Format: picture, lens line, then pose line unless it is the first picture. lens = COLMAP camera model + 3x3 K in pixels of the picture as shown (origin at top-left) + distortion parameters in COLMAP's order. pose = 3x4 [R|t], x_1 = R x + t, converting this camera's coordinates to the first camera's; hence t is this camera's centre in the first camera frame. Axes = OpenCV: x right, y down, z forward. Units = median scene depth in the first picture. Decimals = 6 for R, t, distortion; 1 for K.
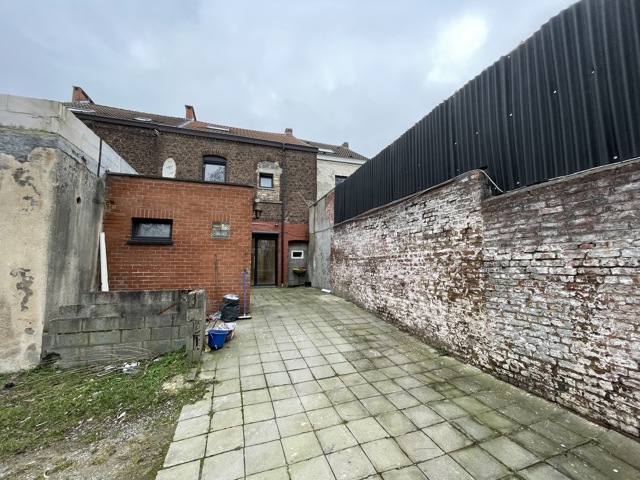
lens RADIAL K [[260.5, 0, 320.0], [0, 260.5, 240.0], [0, 0, 1]] dist [-0.001127, -0.000173]
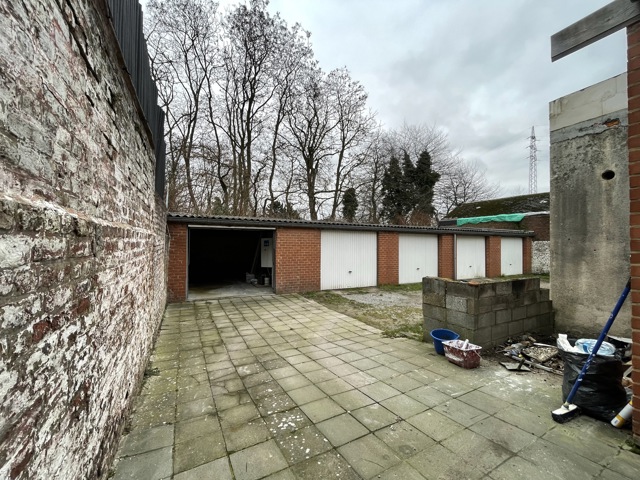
lens RADIAL K [[260.5, 0, 320.0], [0, 260.5, 240.0], [0, 0, 1]] dist [-0.001127, -0.000173]
pose [[-0.987460, -0.006548, -0.157736, 0.223320], [0.010083, 0.994484, -0.104405, 0.272717], [0.157550, -0.104686, -0.981947, 3.418955]]
